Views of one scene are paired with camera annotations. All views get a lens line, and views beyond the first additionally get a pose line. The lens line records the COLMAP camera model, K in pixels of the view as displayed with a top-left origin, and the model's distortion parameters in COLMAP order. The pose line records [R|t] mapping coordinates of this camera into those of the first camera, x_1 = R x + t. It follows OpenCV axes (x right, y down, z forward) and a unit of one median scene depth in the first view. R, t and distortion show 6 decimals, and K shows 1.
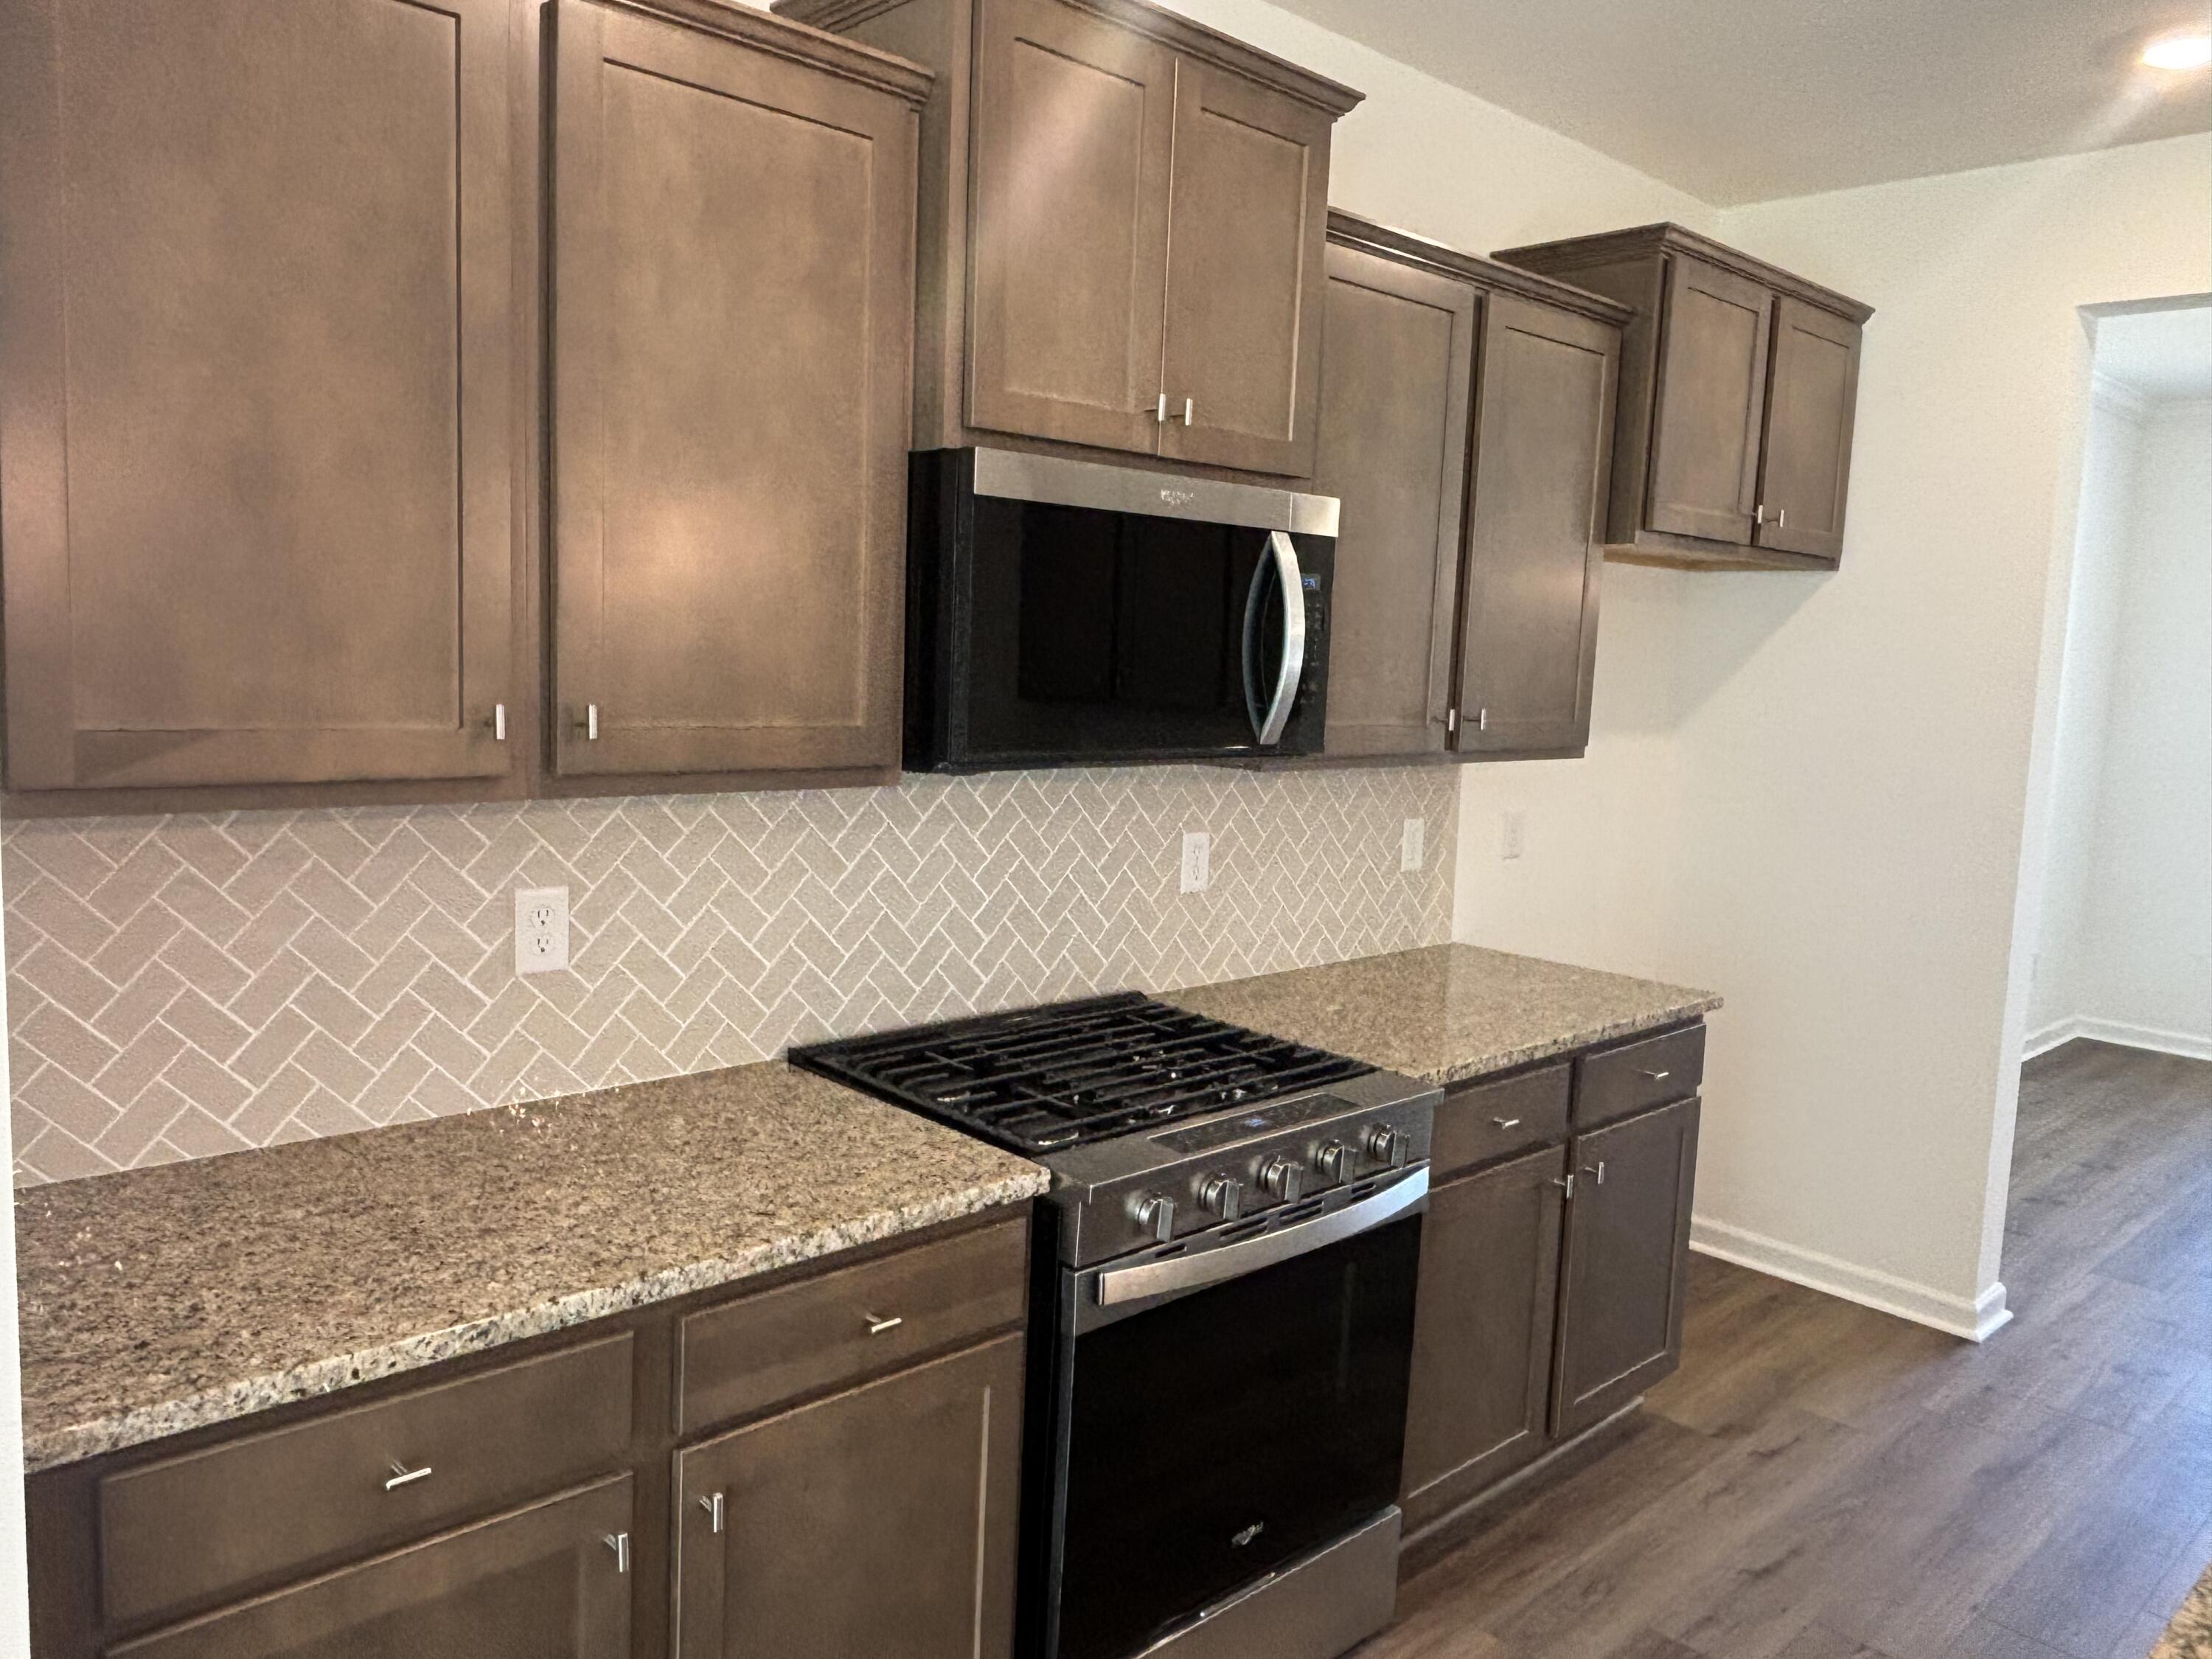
lens RADIAL K [[1588.8, 0, 1106.0], [0, 1588.8, 829.5], [0, 0, 1]] dist [0.063354, -0.122067]
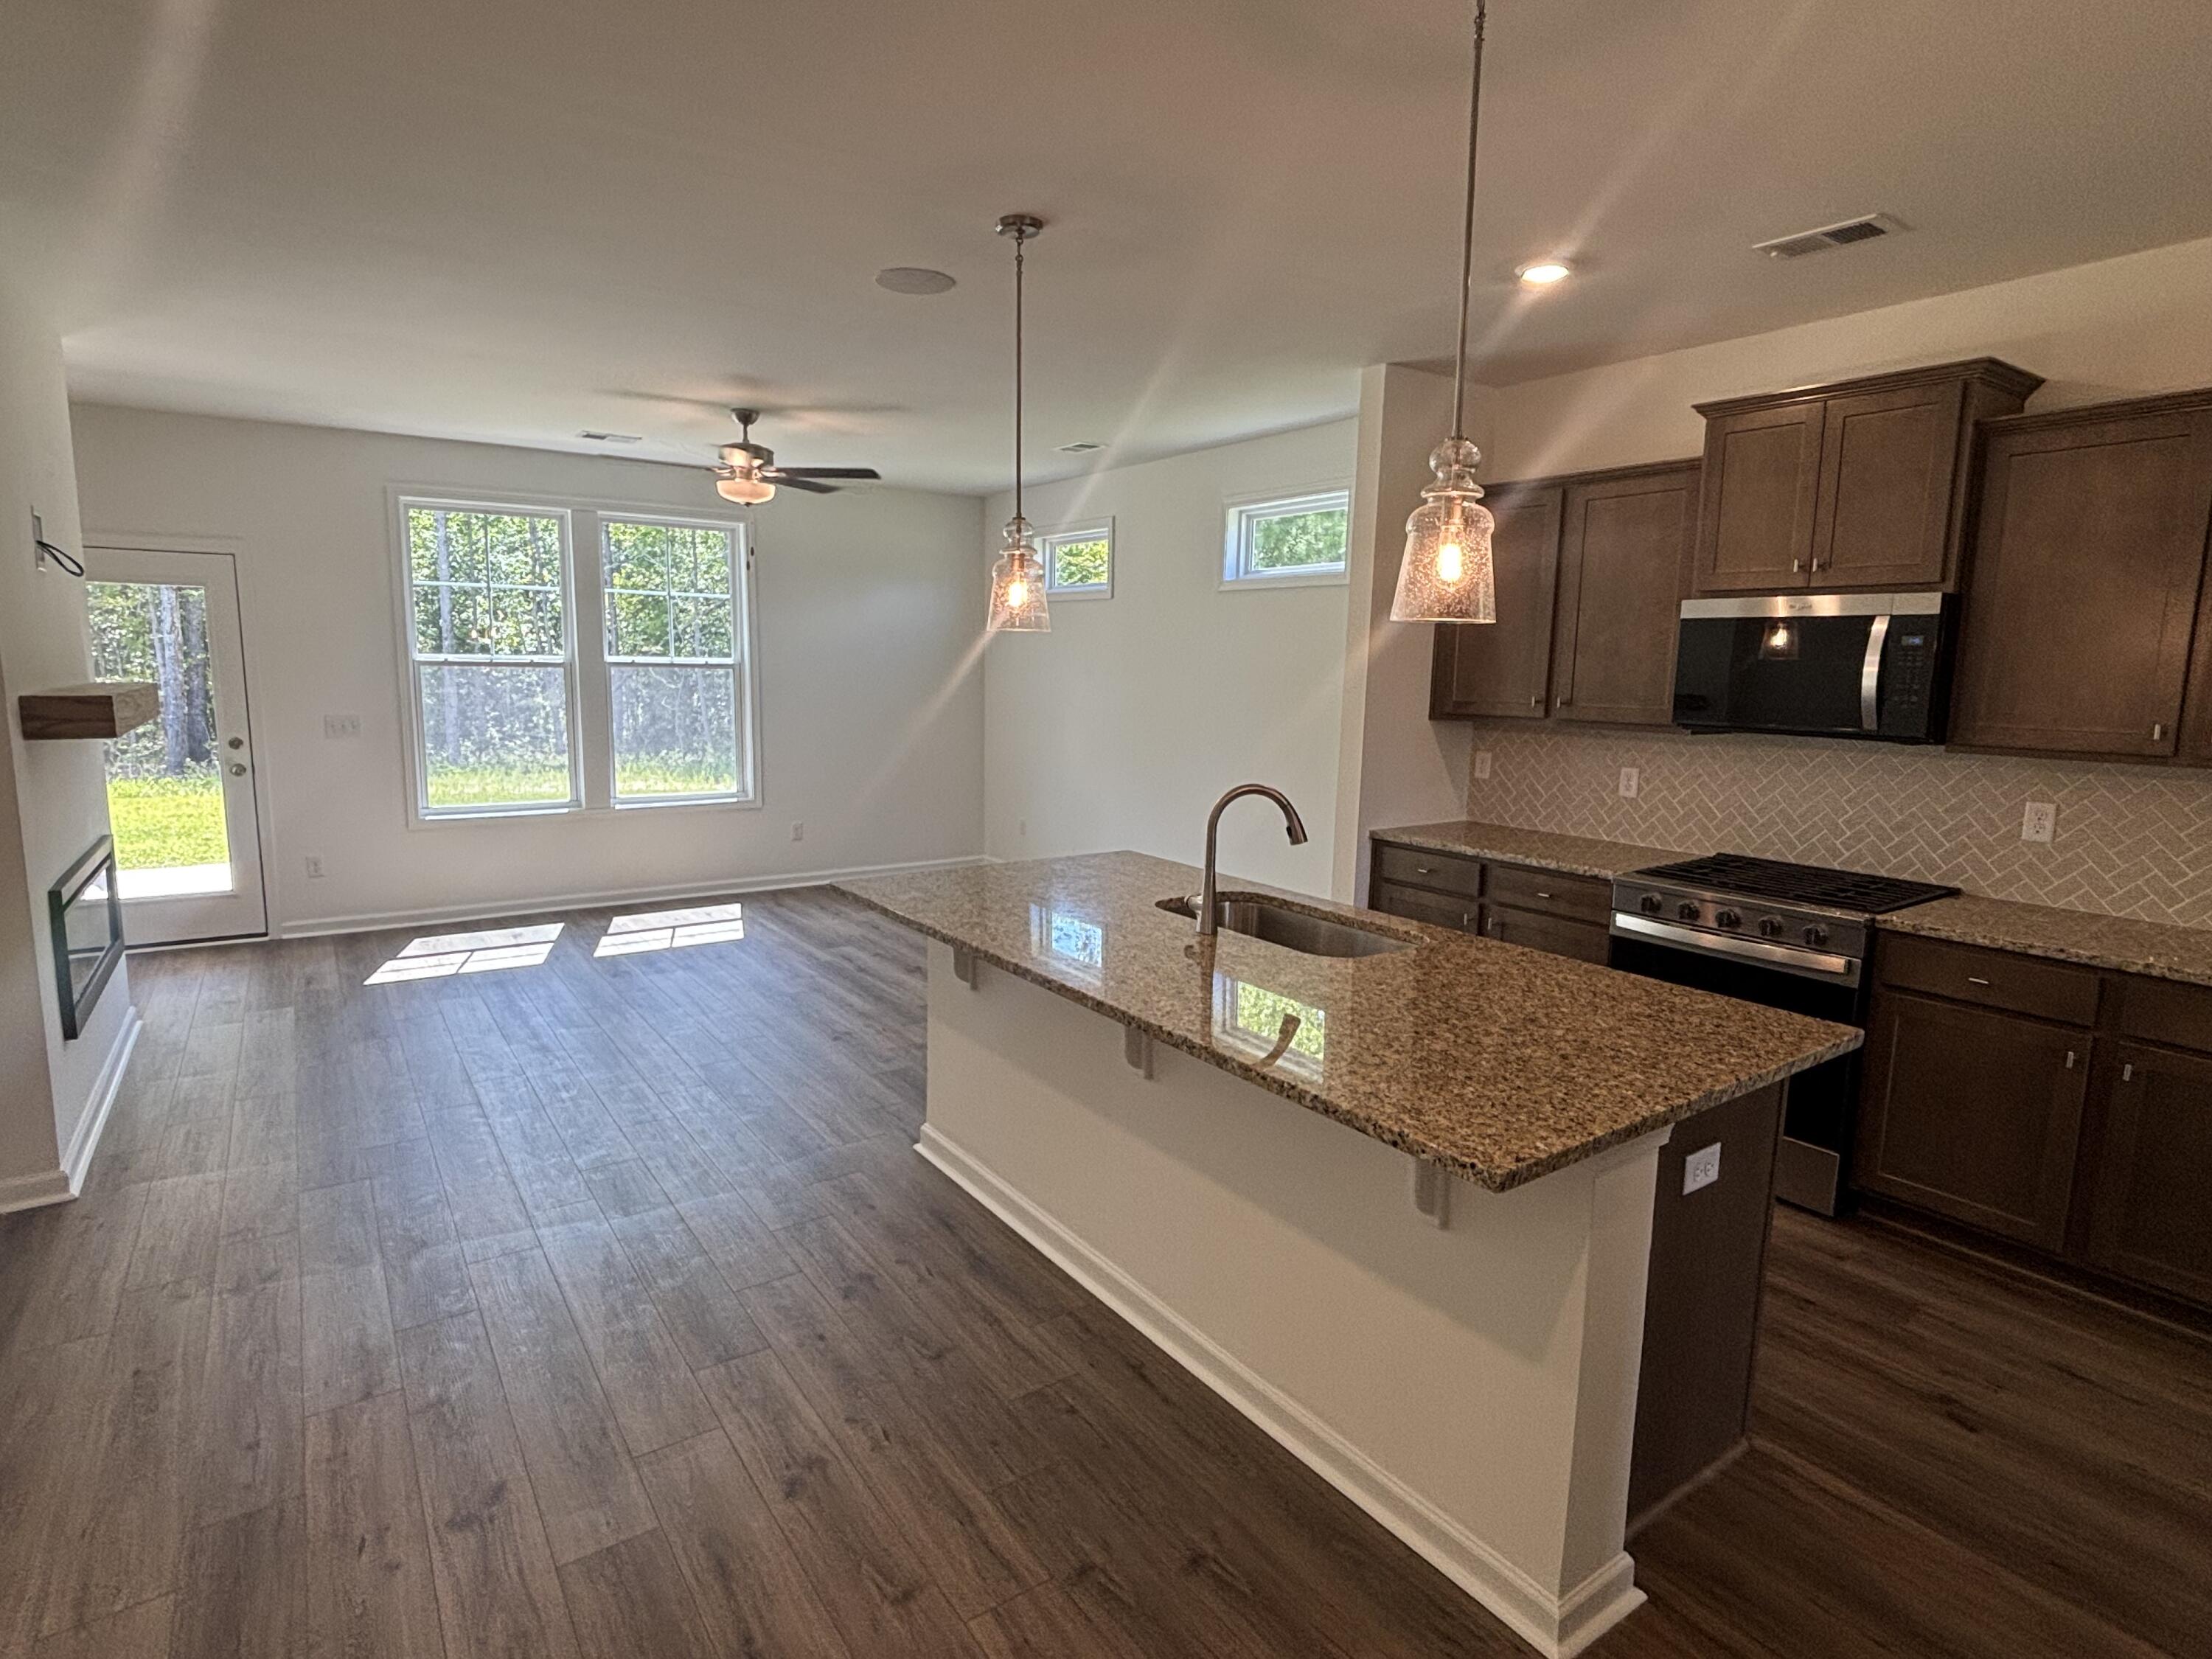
lens RADIAL K [[1155.4, 0, 1106.0], [0, 1155.4, 829.5], [0, 0, 1]] dist [-0.000740, -0.000073]
pose [[-0.151212, 0.102928, -0.983128, 1.669466], [-0.136198, 0.982909, 0.123854, 0.015226], [0.979074, 0.152628, -0.134609, 0.339371]]
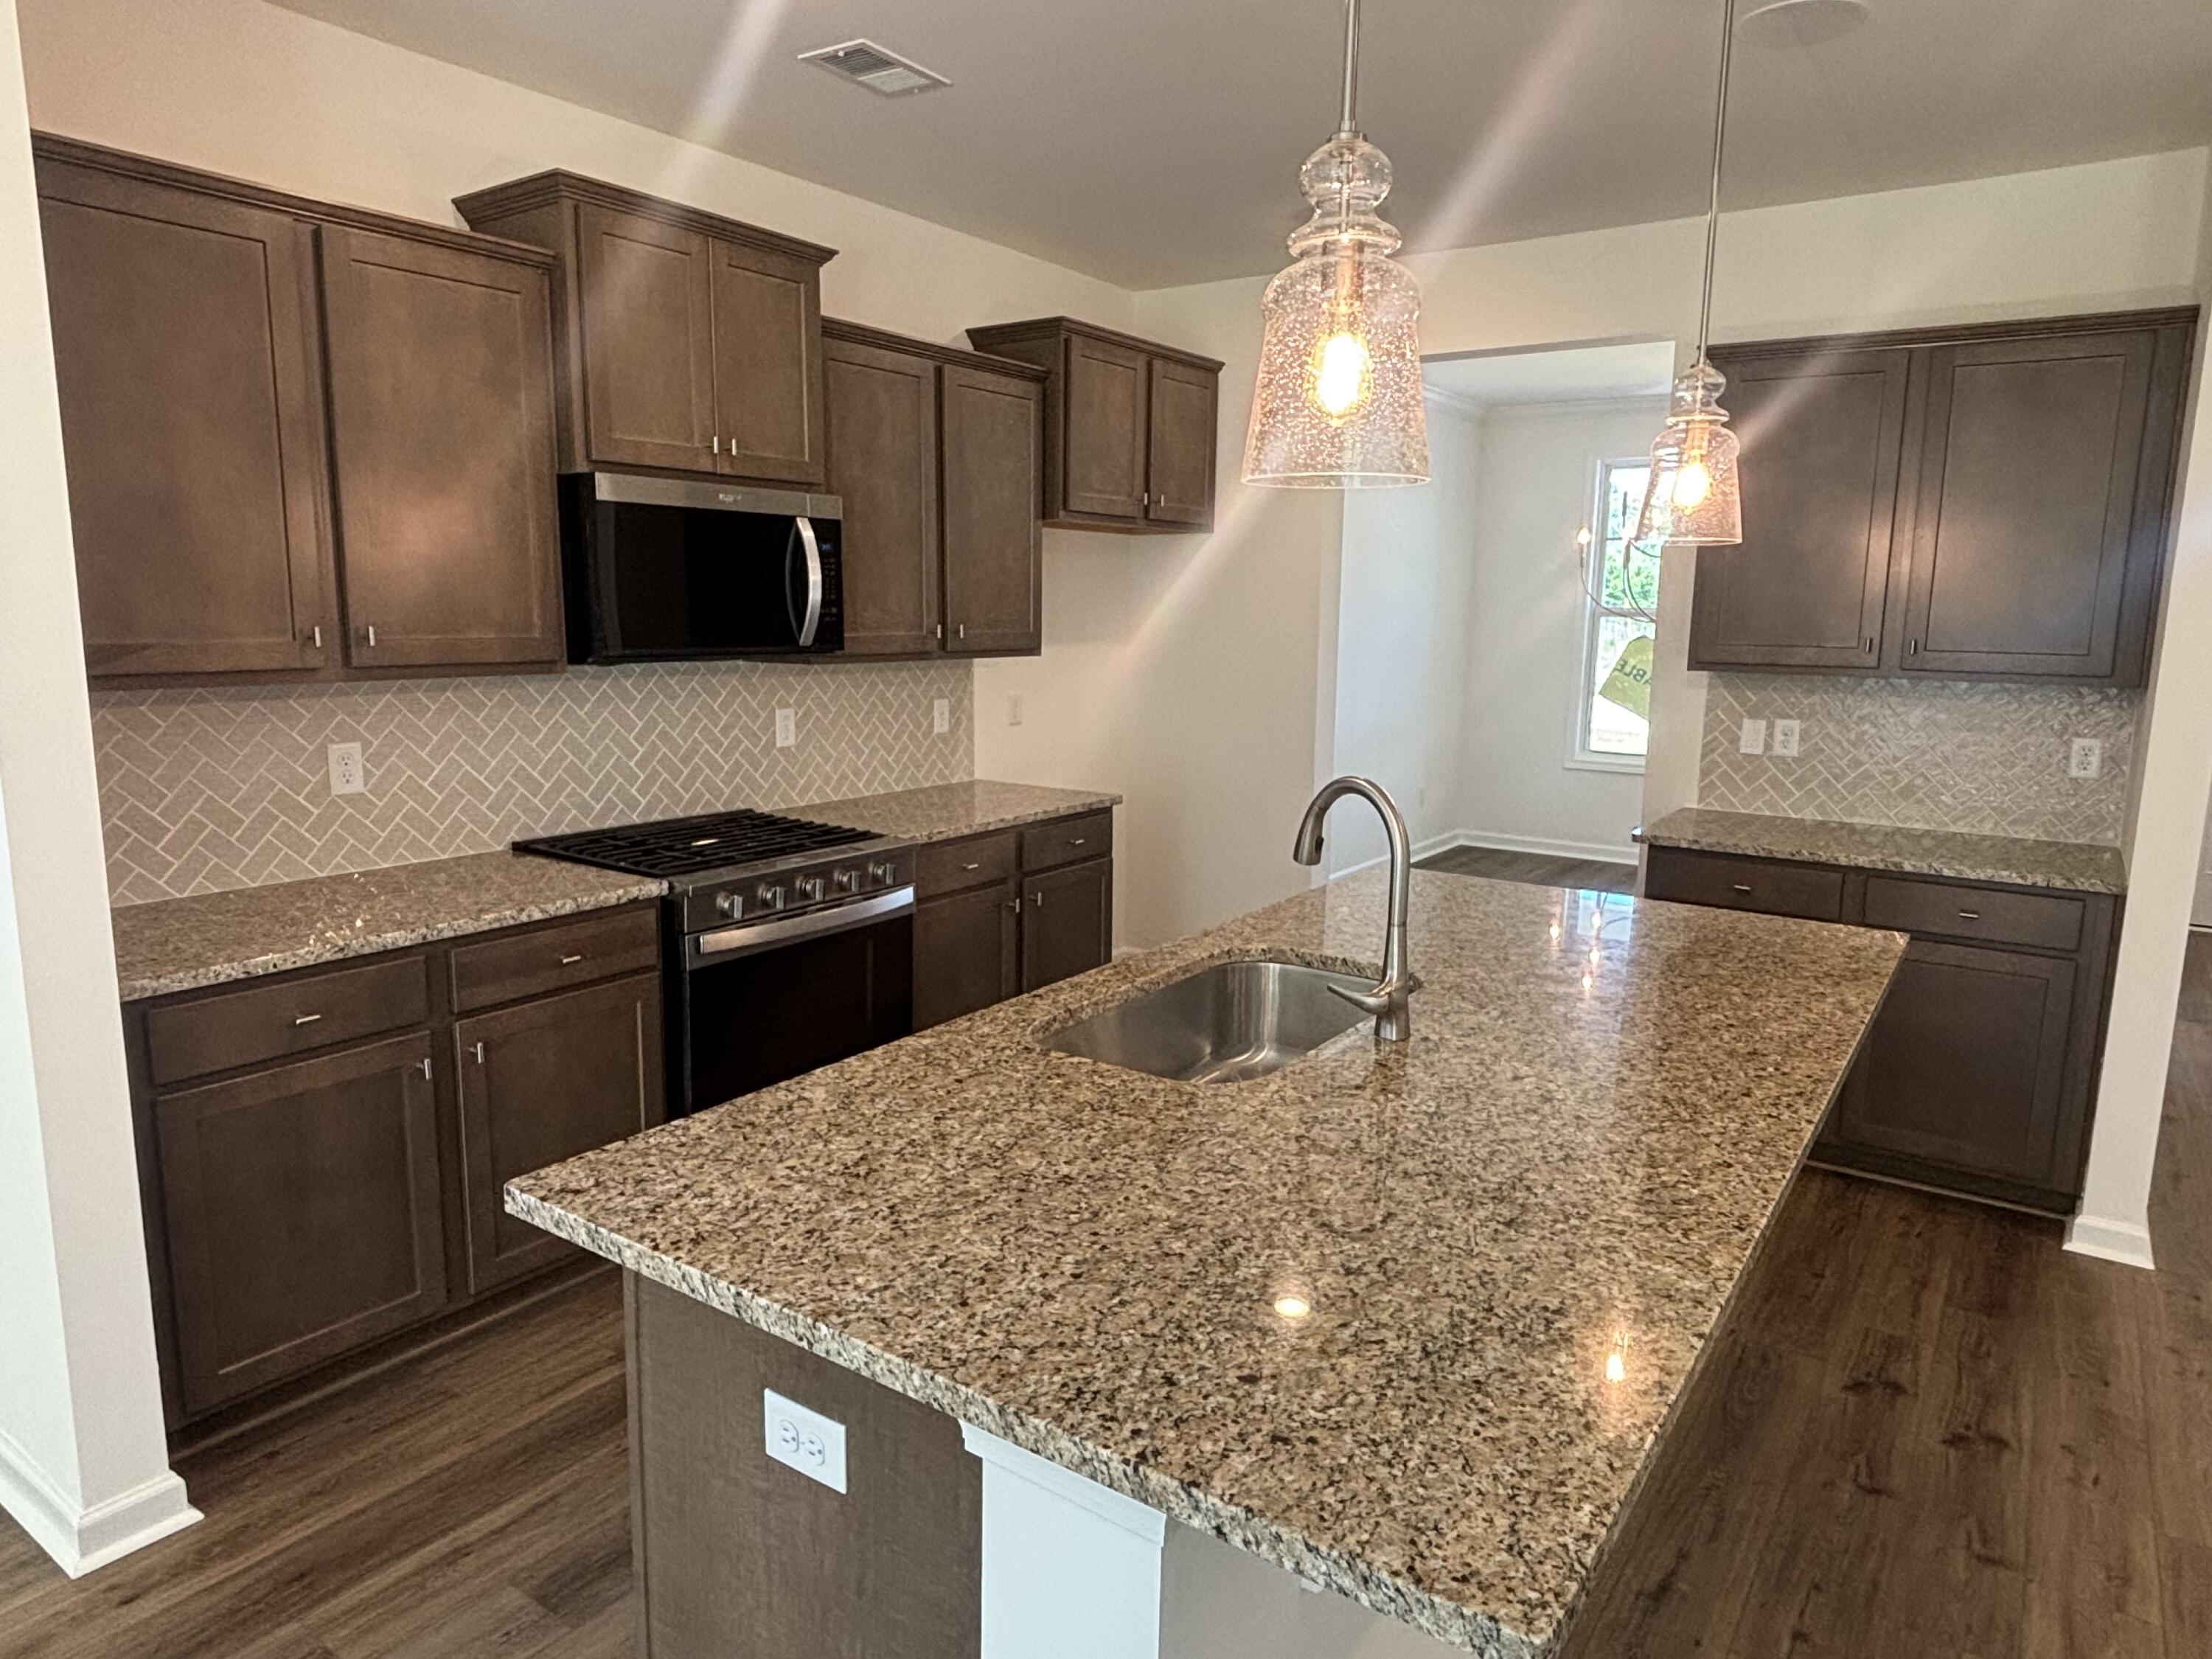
lens RADIAL K [[1355.0, 0, 1106.0], [0, 1355.0, 829.5], [0, 0, 1]] dist [0.052189, -0.096935]
pose [[0.979390, -0.060545, 0.192690, 0.130617], [0.050085, 0.997018, 0.058703, 0.074947], [-0.195669, -0.047842, 0.979502, -0.496849]]
